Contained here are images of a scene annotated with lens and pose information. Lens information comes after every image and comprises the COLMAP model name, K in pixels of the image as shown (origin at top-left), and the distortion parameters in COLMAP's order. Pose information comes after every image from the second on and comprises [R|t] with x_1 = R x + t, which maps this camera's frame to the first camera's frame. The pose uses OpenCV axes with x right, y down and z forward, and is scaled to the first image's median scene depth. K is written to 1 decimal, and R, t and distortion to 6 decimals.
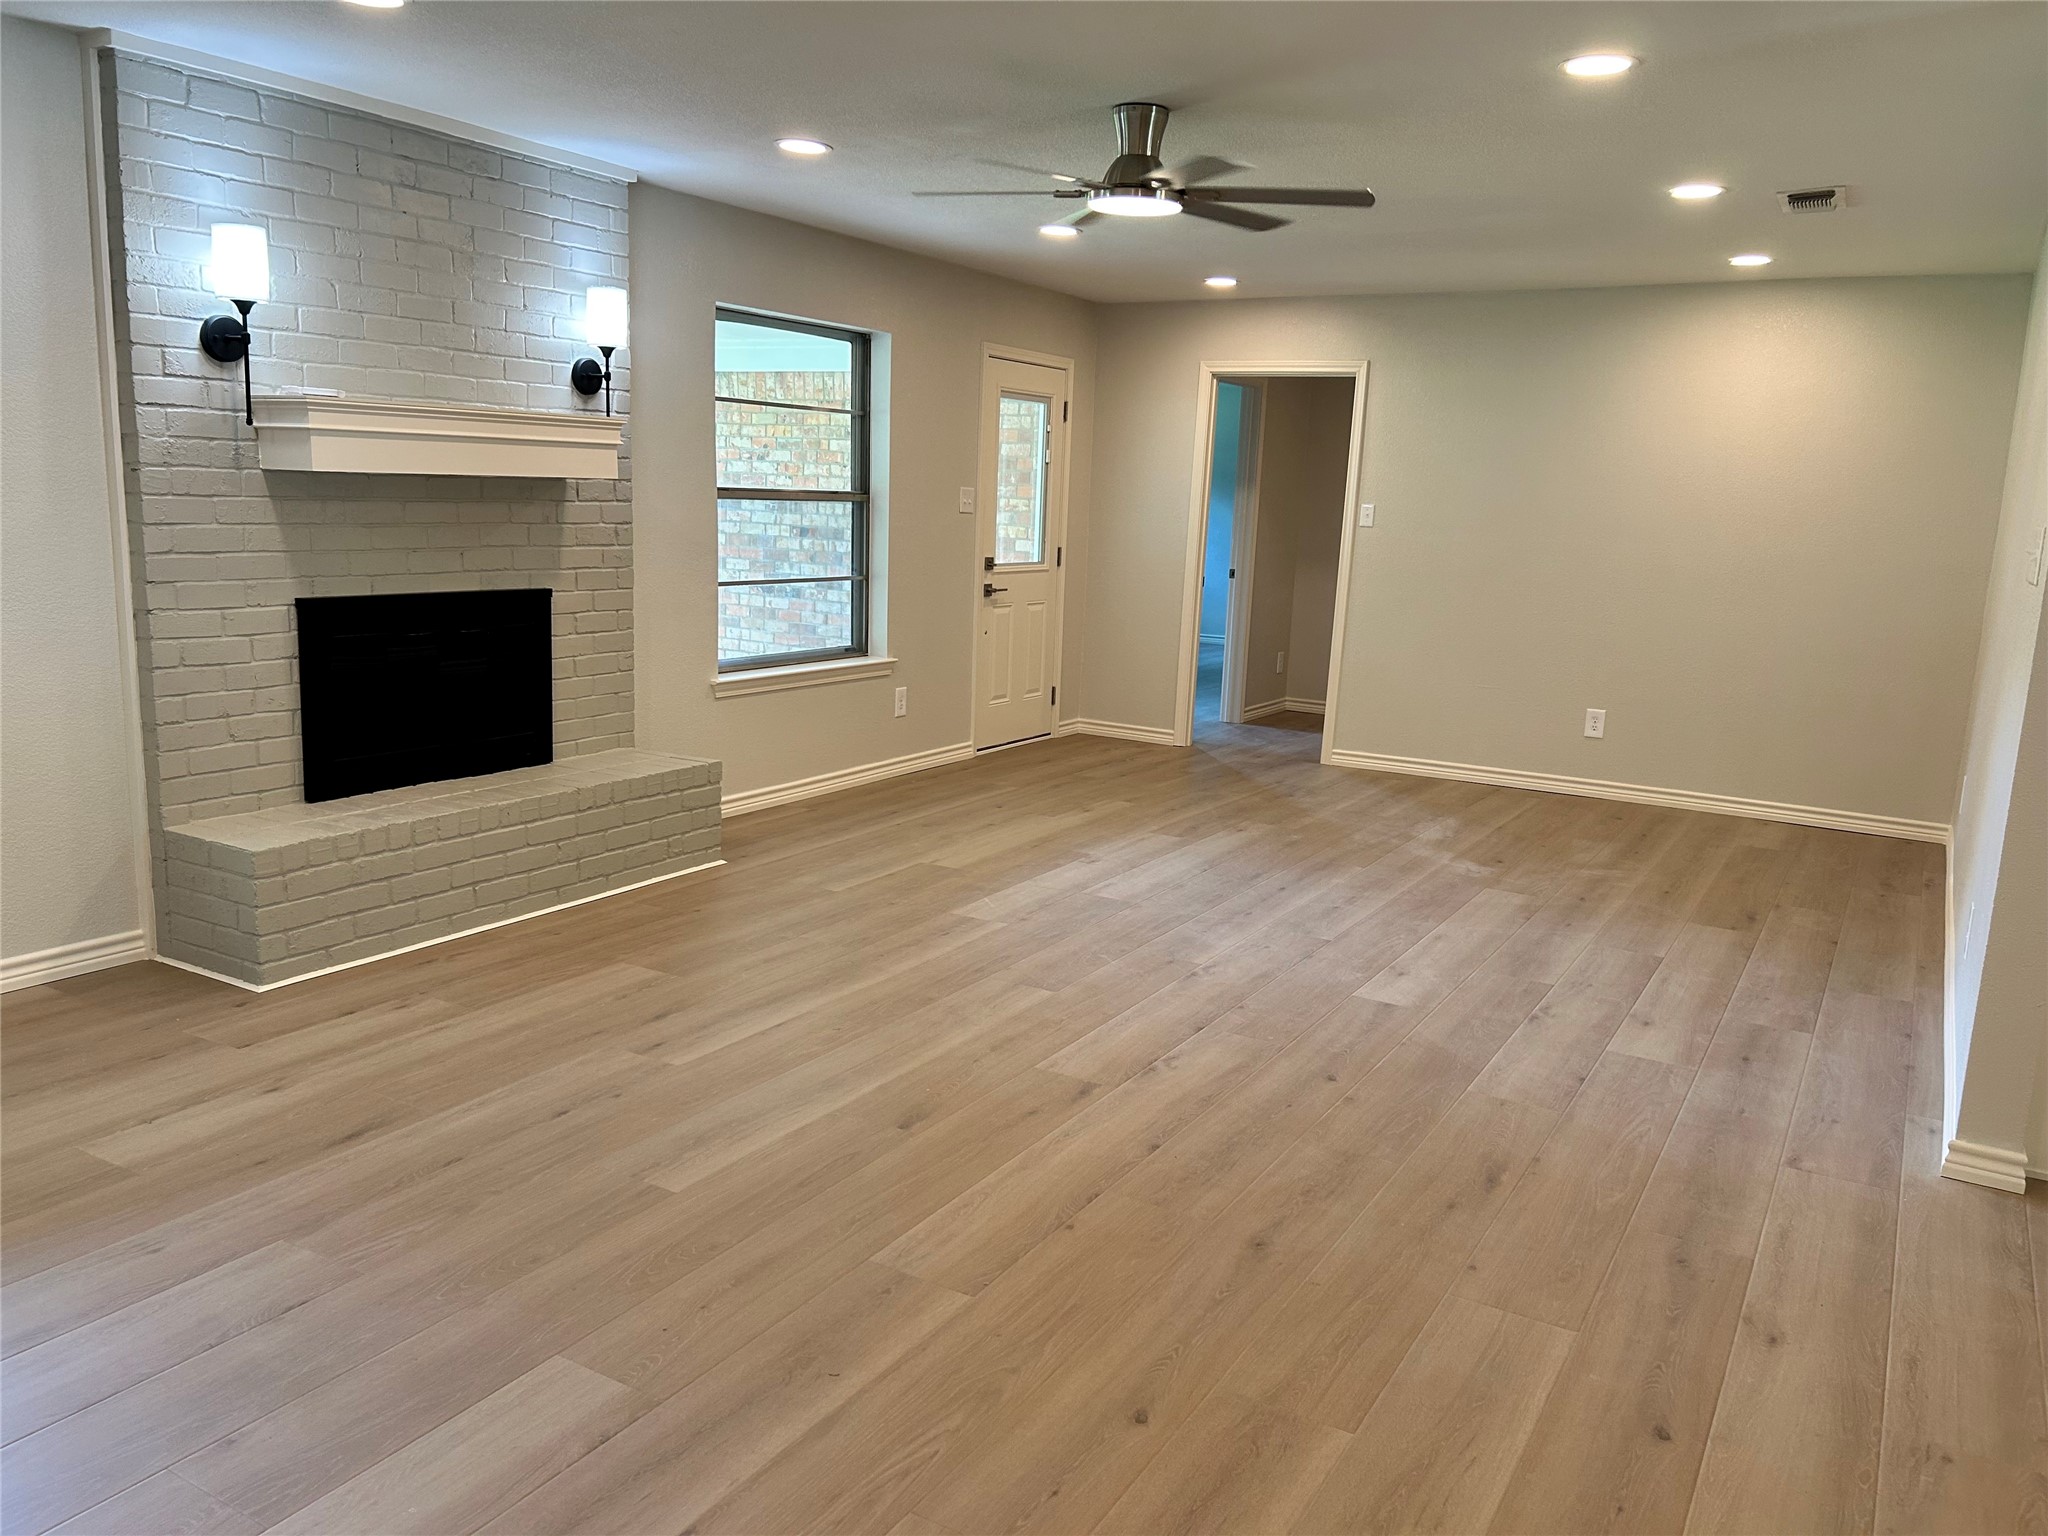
lens RADIAL K [[1550.5, 0, 1024.0], [0, 1550.5, 768.0], [0, 0, 1]] dist [0.071274, -0.091055]
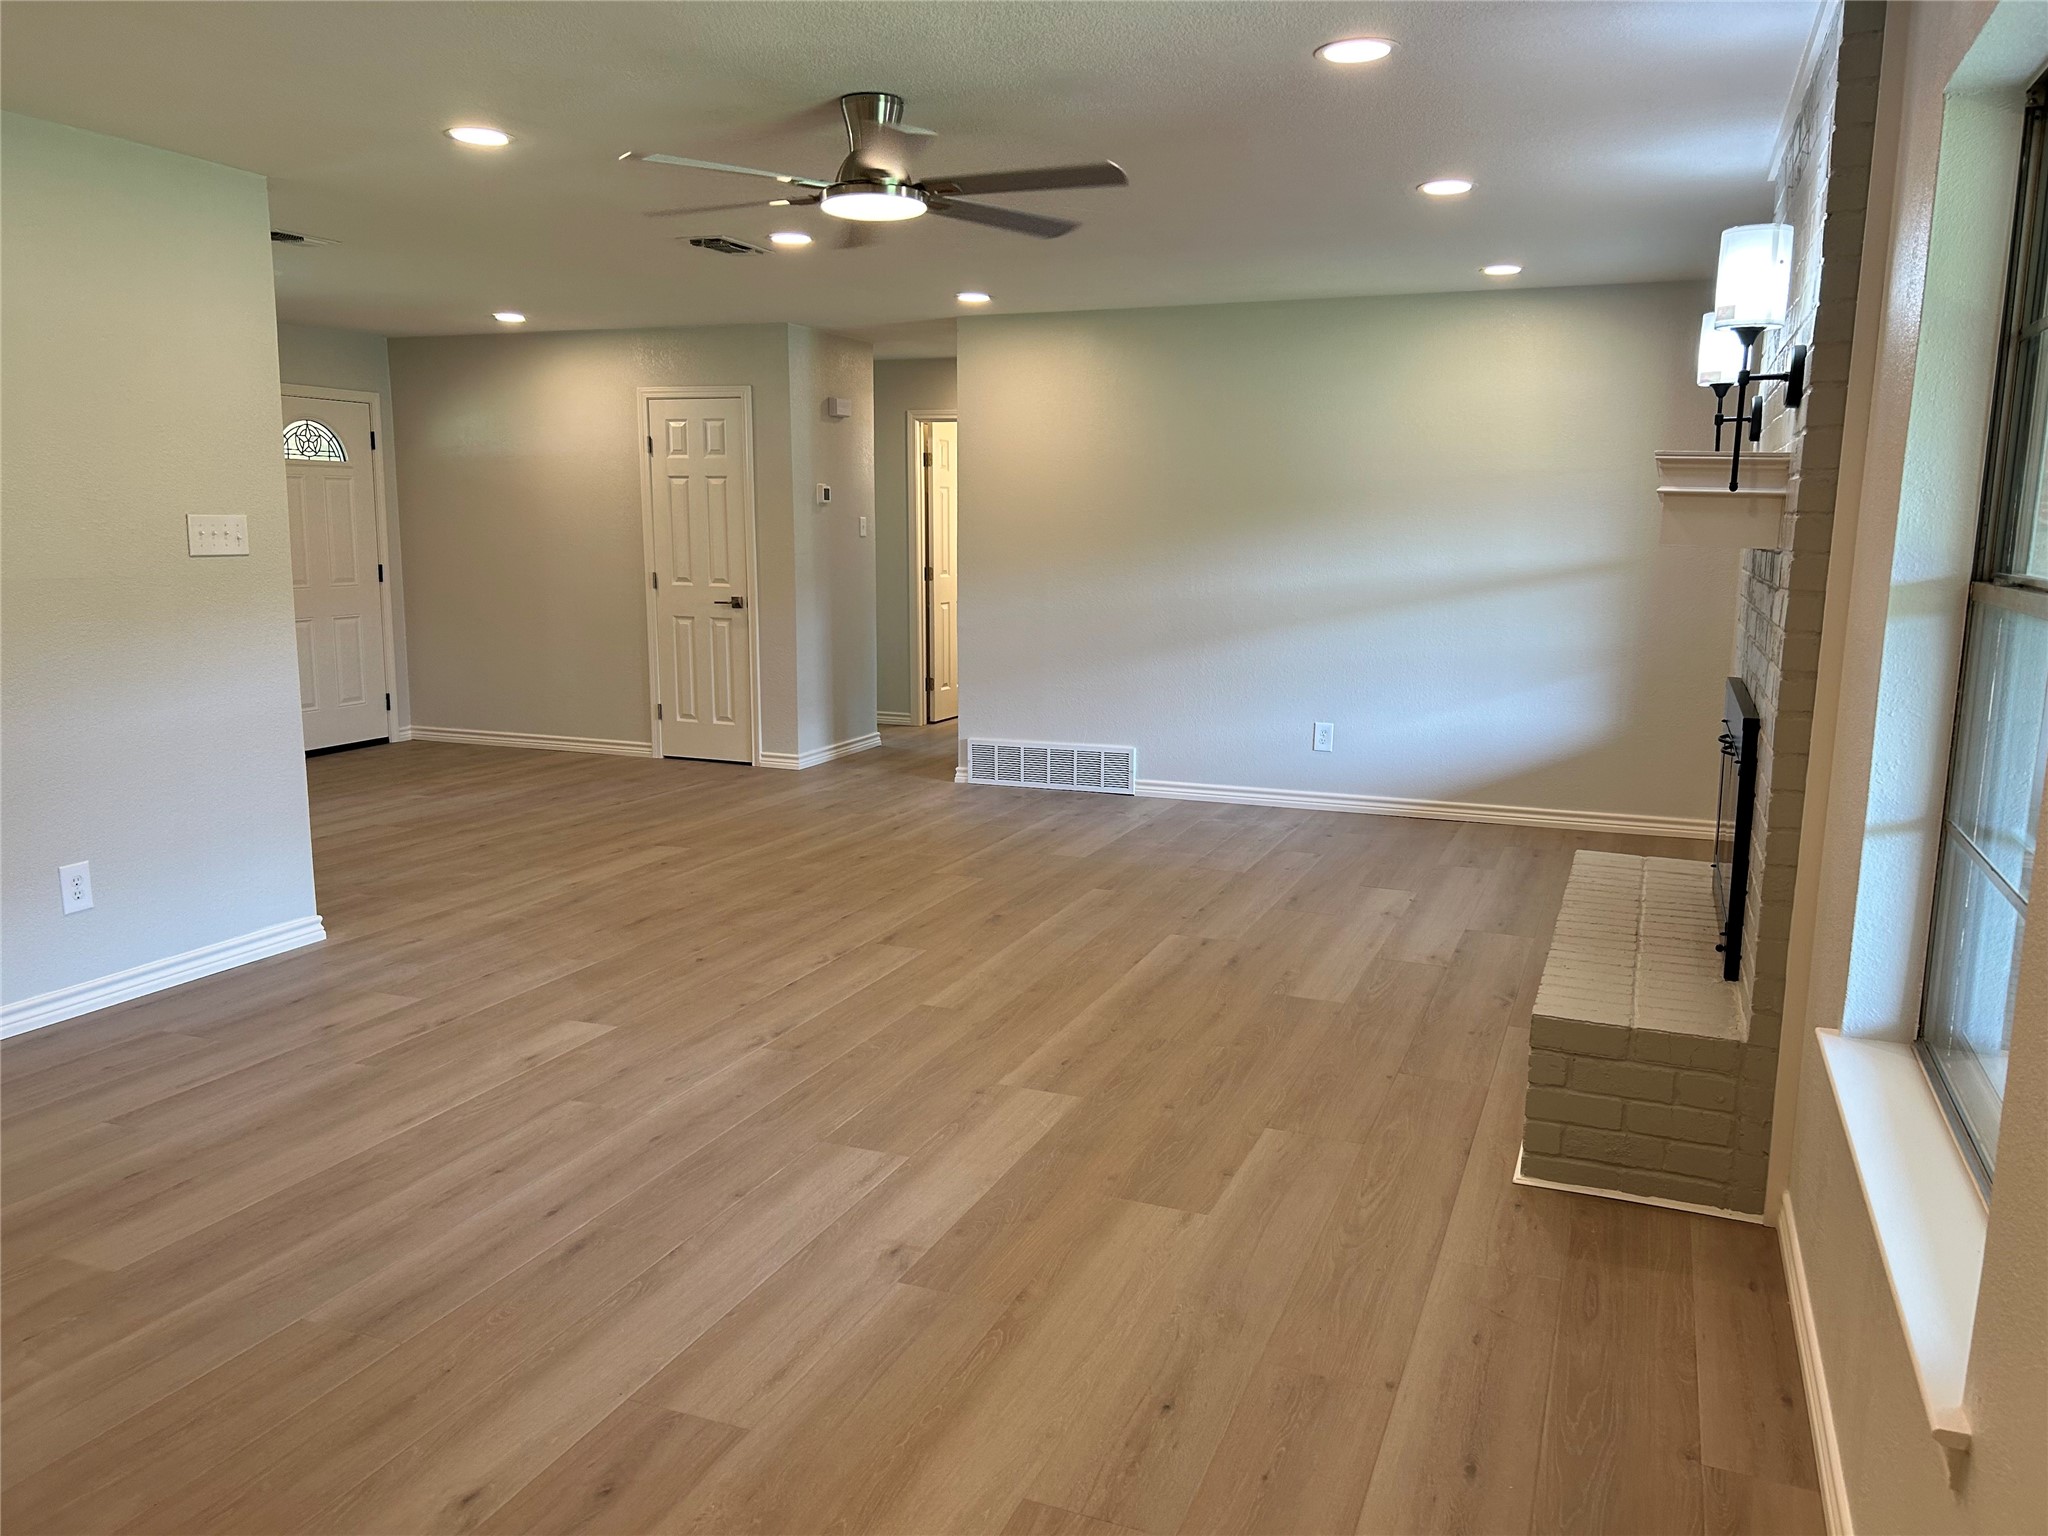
lens RADIAL K [[1550.5, 0, 1024.0], [0, 1550.5, 768.0], [0, 0, 1]] dist [0.071274, -0.091055]
pose [[-0.988566, -0.024239, -0.148825, 0.103968], [-0.072346, 0.942216, 0.327101, -0.328454], [0.132297, 0.334128, -0.933197, 1.808044]]
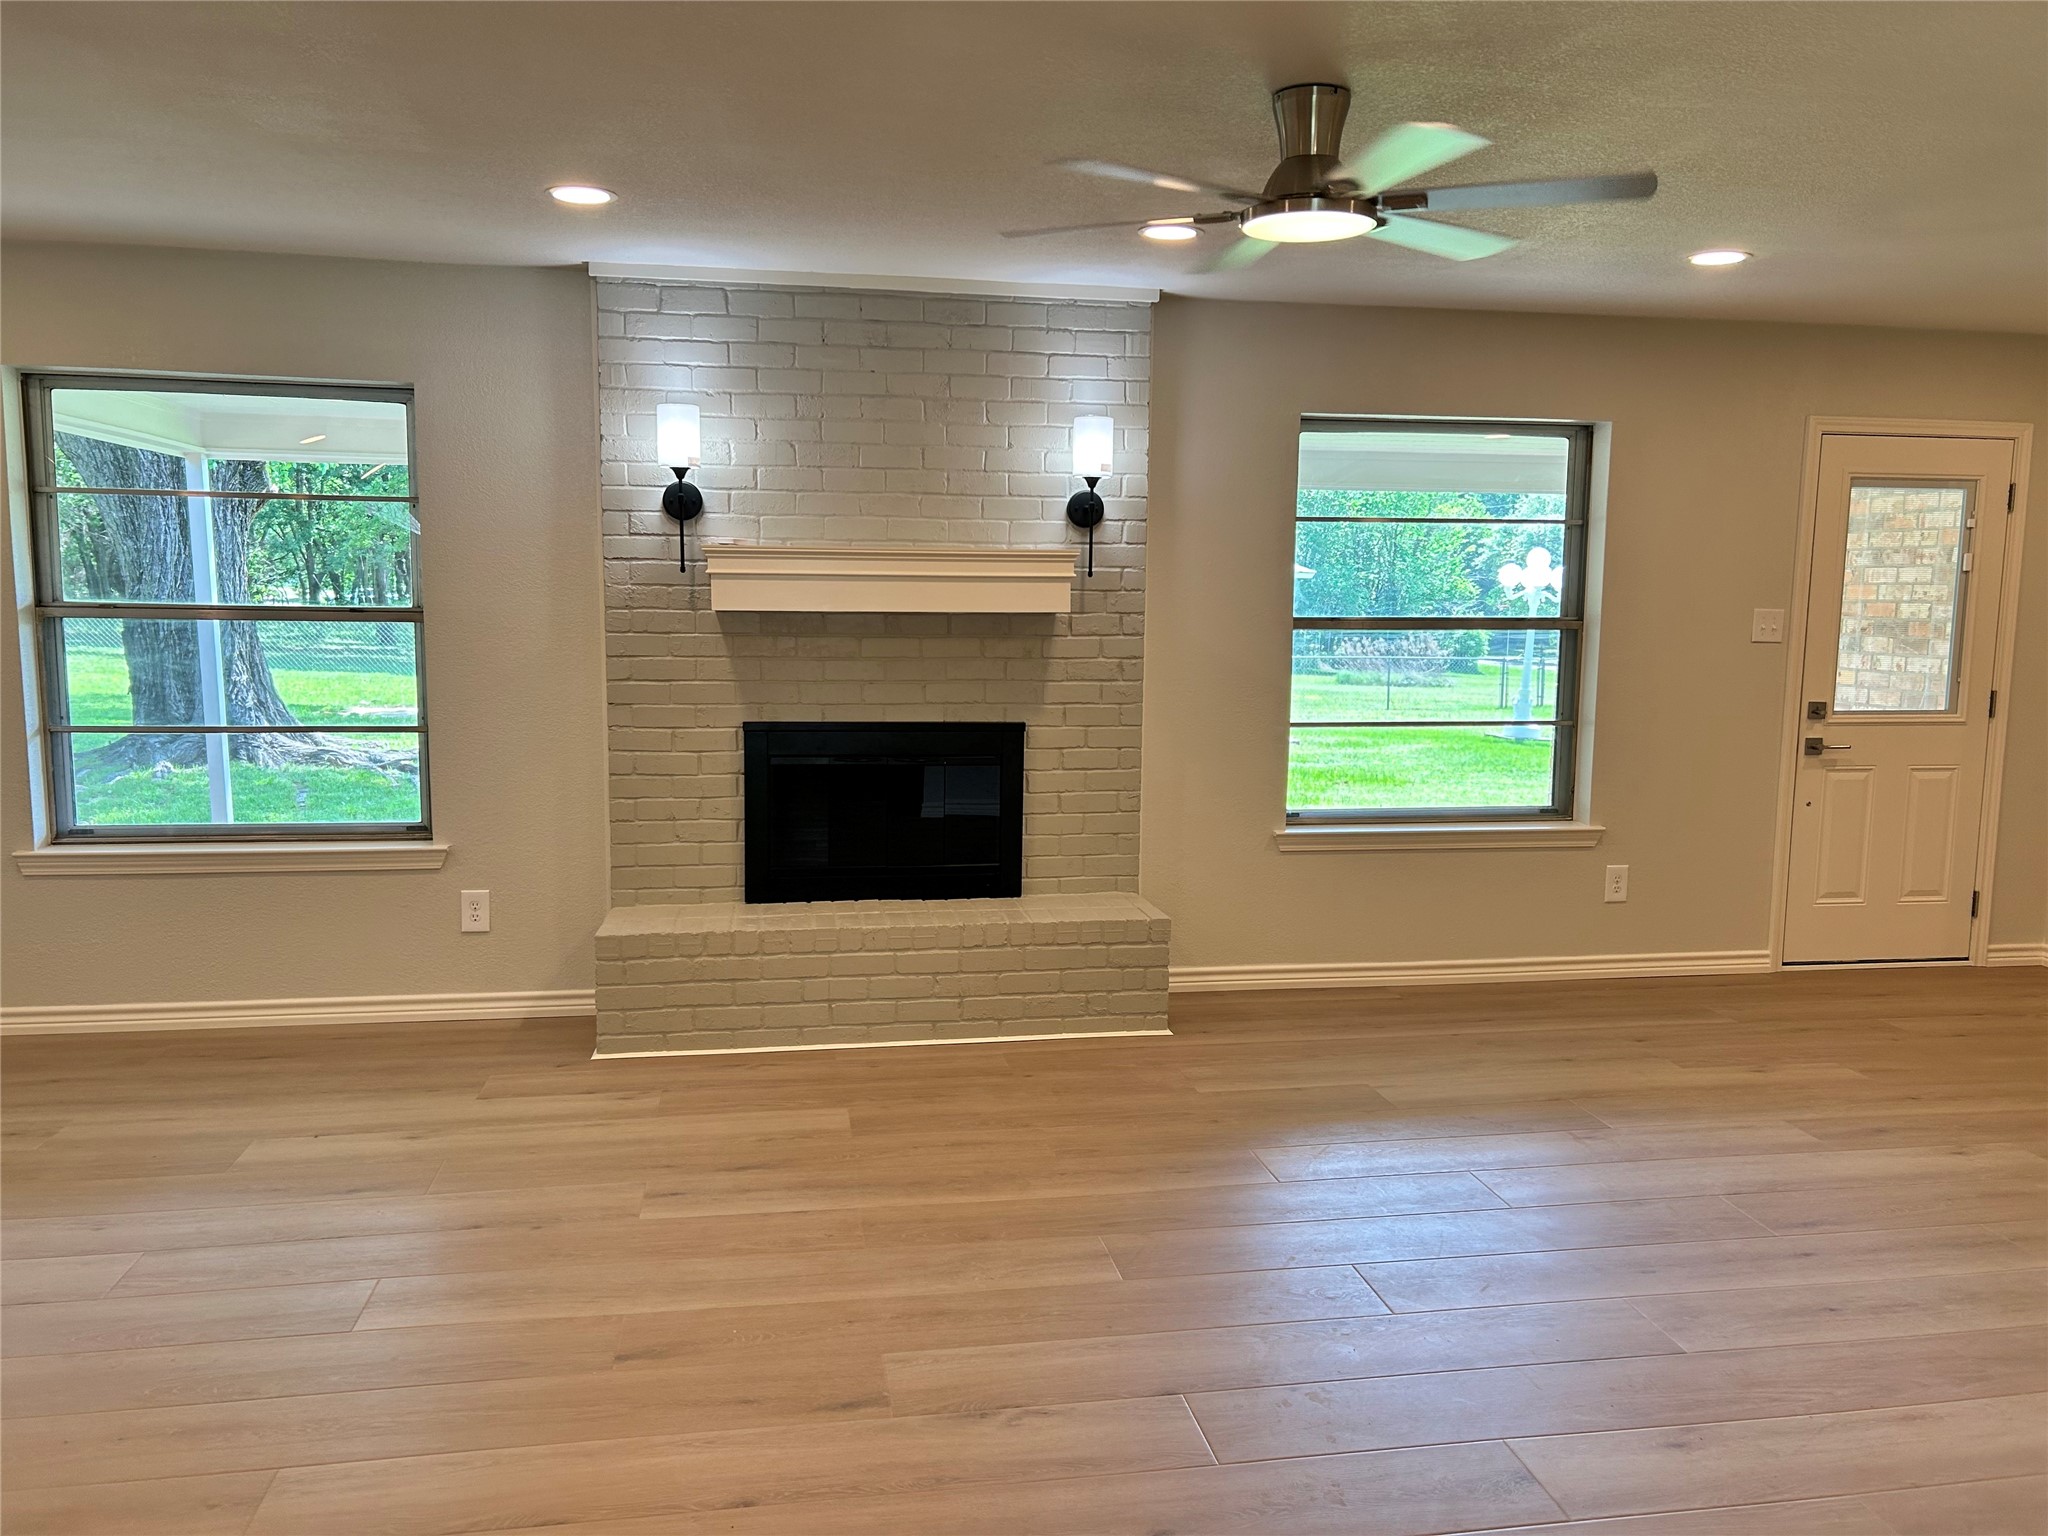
lens RADIAL K [[1550.5, 0, 1024.0], [0, 1550.5, 768.0], [0, 0, 1]] dist [0.071274, -0.091055]
pose [[0.647135, 0.063043, -0.759765, 0.513153], [-0.123246, 0.992118, -0.022653, -0.073044], [0.752348, 0.108298, 0.649804, 0.417968]]
